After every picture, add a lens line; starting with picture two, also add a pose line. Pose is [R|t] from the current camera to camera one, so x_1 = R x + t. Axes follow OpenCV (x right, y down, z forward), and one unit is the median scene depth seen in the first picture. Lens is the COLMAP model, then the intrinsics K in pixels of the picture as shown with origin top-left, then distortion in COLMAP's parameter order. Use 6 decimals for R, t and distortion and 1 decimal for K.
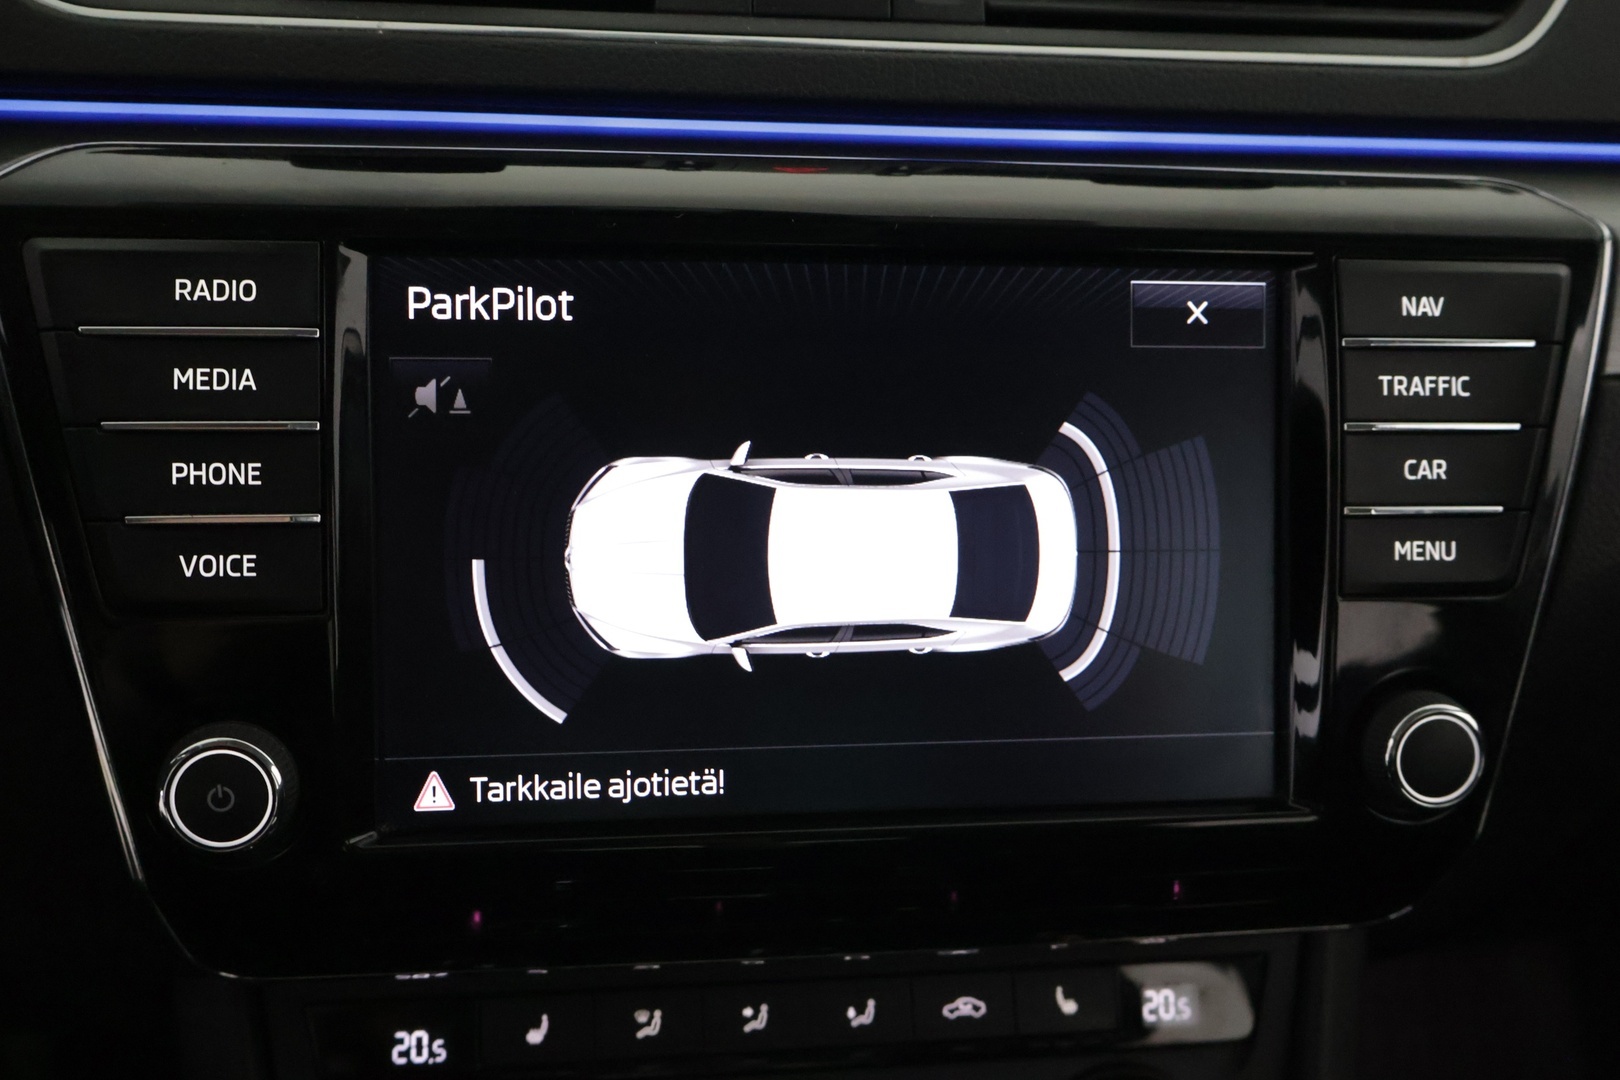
lens RADIAL K [[1808.7, 0, 817.1], [0, 1808.7, 534.3], [0, 0, 1]] dist [0.034707, 0.000000]
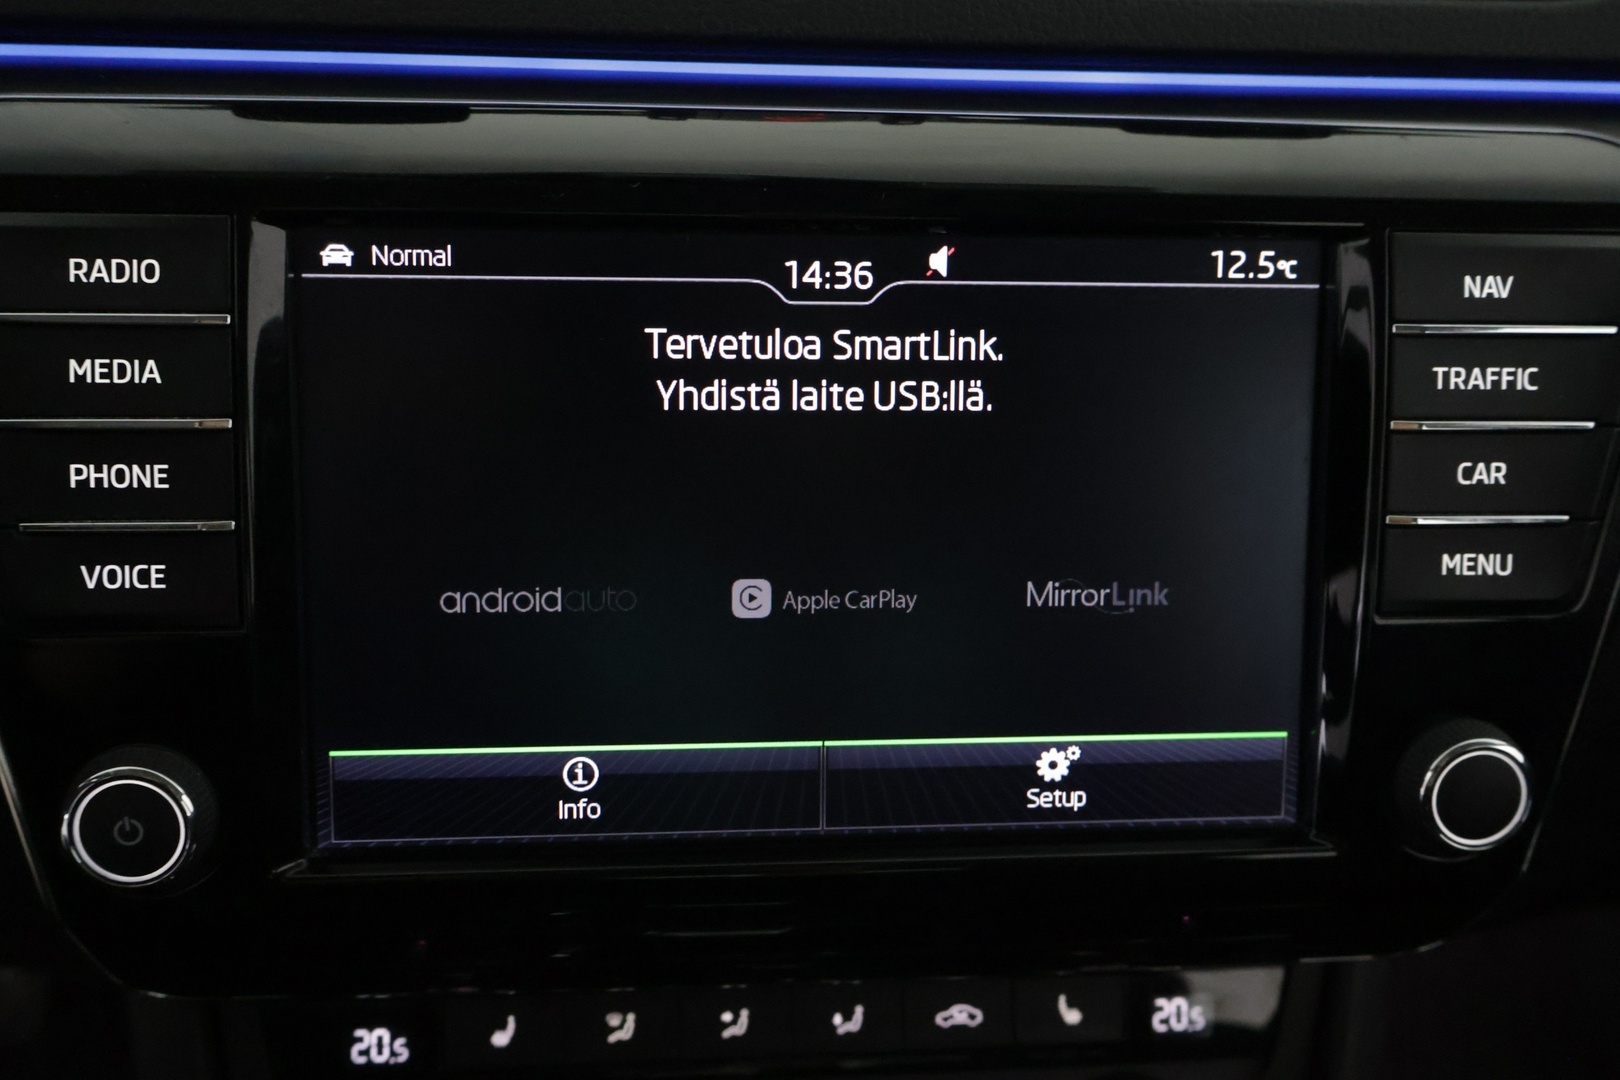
lens RADIAL K [[1808.7, 0, 811.2], [0, 1808.7, 542.9], [0, 0, 1]] dist [0.034707, 0.000000]
pose [[0.998614, 0.019450, -0.048916, 0.052603], [-0.014622, 0.995158, 0.097192, -0.083081], [0.050569, -0.096342, 0.994063, 0.099855]]
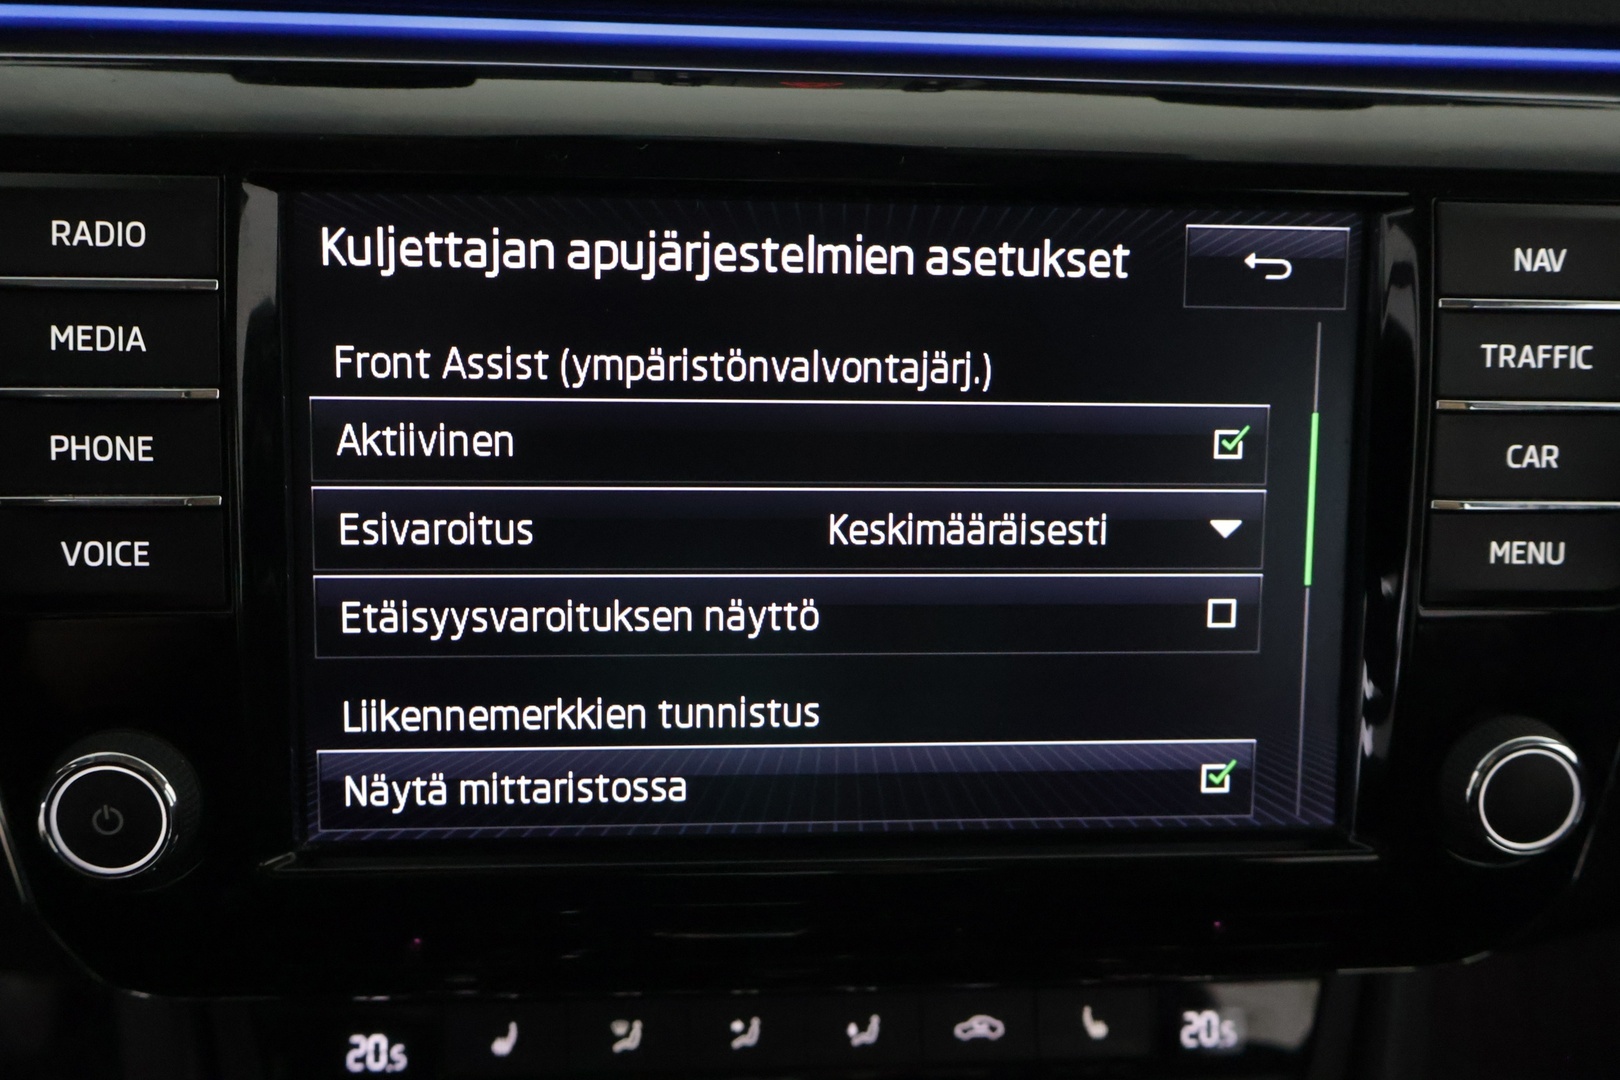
lens RADIAL K [[1808.7, 0, 810.1], [0, 1808.7, 547.8], [0, 0, 1]] dist [0.034707, 0.000000]
pose [[0.997605, 0.024524, -0.064669, 0.057011], [-0.018871, 0.996063, 0.086616, -0.060078], [0.066538, -0.085188, 0.994141, 0.137779]]
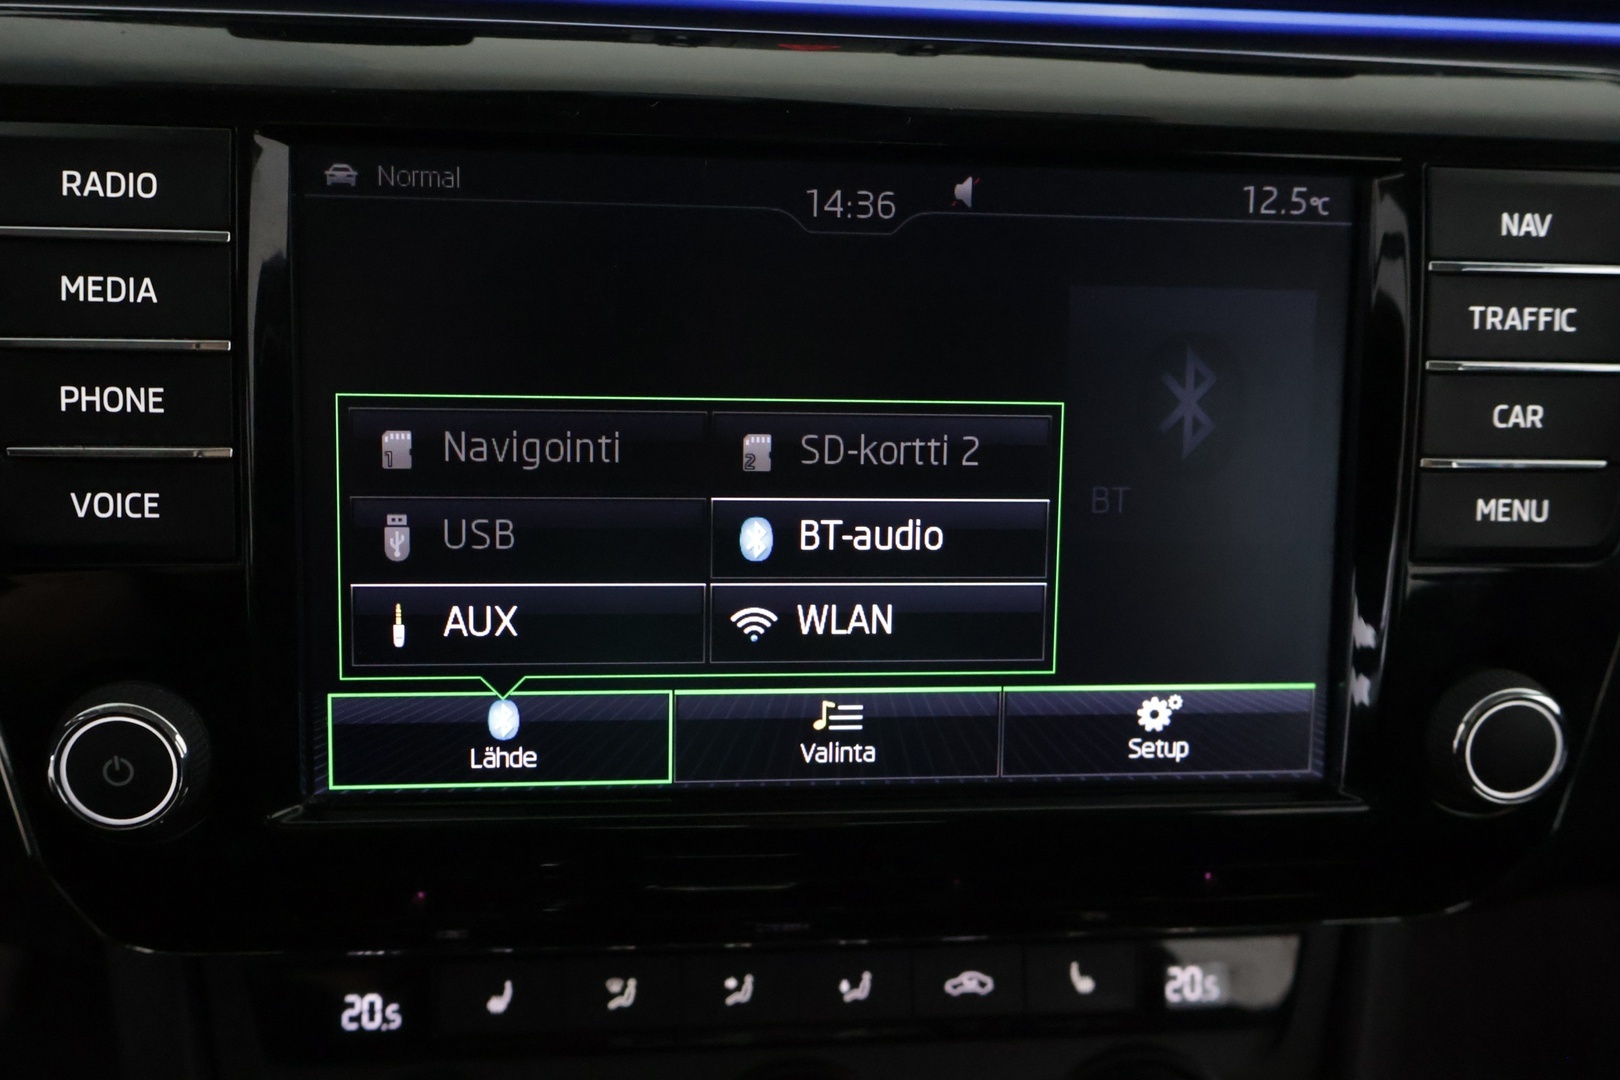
lens RADIAL K [[1808.7, 0, 815.9], [0, 1808.7, 541.2], [0, 0, 1]] dist [0.034707, 0.000000]
pose [[0.999225, 0.026240, -0.029335, 0.028721], [-0.023573, 0.995857, 0.087826, -0.044554], [0.031518, -0.087067, 0.995704, 0.124514]]
